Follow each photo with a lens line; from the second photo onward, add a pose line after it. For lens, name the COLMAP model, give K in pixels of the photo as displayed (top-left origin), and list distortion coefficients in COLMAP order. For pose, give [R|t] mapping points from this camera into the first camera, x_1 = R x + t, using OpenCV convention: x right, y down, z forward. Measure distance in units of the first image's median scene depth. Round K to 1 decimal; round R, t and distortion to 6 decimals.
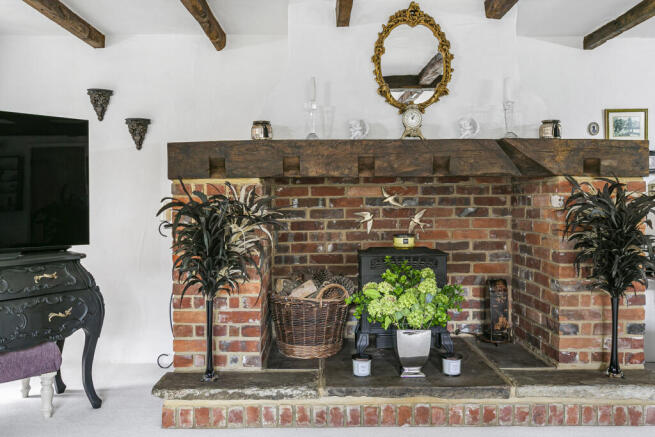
lens RADIAL K [[544.7, 0, 327.4], [0, 544.7, 215.9], [0, 0, 1]] dist [-0.016412, -0.001565]
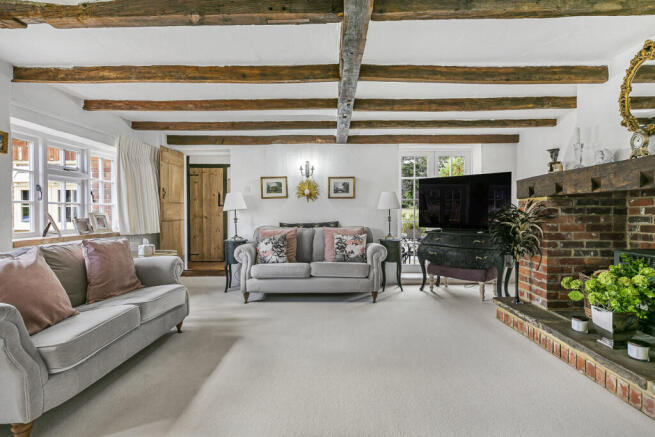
lens RADIAL K [[337.9, 0, 327.7], [0, 337.9, 217.7], [0, 0, 1]] dist [0.001339, 0.000240]
pose [[-0.027998, 0.020988, -0.999388, 0.941688], [-0.021859, 0.999528, 0.021603, -0.010575], [0.999369, 0.022450, -0.027526, 0.343887]]
